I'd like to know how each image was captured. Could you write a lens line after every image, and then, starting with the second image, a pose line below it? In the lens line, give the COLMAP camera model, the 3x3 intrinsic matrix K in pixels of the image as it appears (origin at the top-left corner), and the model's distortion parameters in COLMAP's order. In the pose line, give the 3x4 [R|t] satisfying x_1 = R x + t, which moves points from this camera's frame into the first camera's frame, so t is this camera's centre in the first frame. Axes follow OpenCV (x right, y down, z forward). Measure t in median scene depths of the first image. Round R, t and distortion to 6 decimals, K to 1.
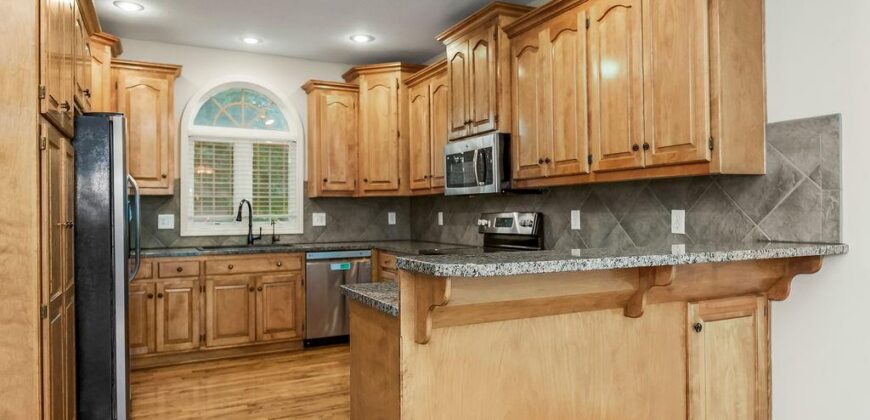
lens RADIAL K [[566.2, 0, 439.4], [0, 566.2, 206.6], [0, 0, 1]] dist [0.013272, -0.001469]
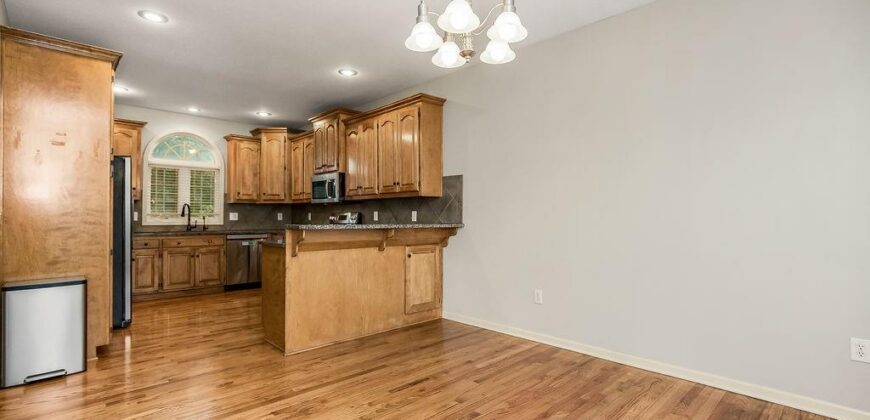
lens RADIAL K [[404.6, 0, 438.1], [0, 404.6, 210.8], [0, 0, 1]] dist [-0.003605, -0.000244]
pose [[0.957036, 0.013659, 0.289647, 0.023778], [-0.011403, 0.999890, -0.009477, 0.012468], [-0.289744, 0.005767, 0.957087, -0.391077]]
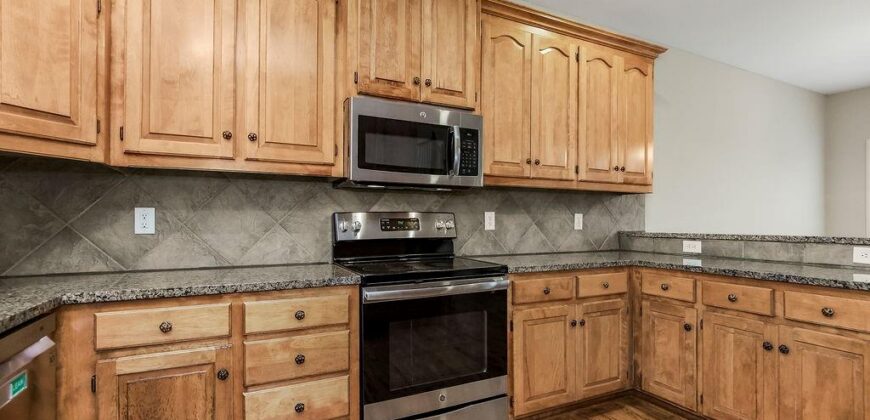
lens RADIAL K [[417.8, 0, 450.4], [0, 417.8, 216.7], [0, 0, 1]] dist [-0.001108, 0.000002]
pose [[-0.008205, 0.019748, 0.999771, -0.420230], [-0.012163, 0.999729, -0.019847, 0.025543], [-0.999892, -0.012323, -0.007963, 0.870697]]
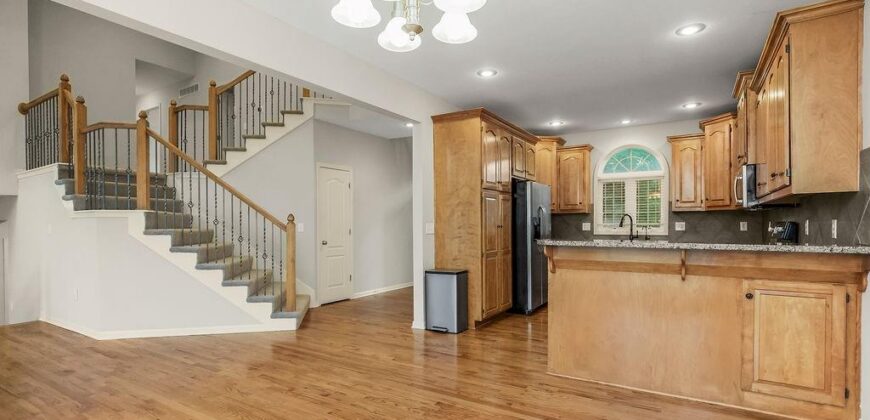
lens RADIAL K [[414.6, 0, 440.8], [0, 414.6, 227.6], [0, 0, 1]] dist [-0.003926, 0.000136]
pose [[0.519620, 0.011578, -0.854319, 0.488682], [0.008551, 0.999788, 0.018751, -0.000639], [0.854355, -0.017049, 0.519411, -0.147198]]
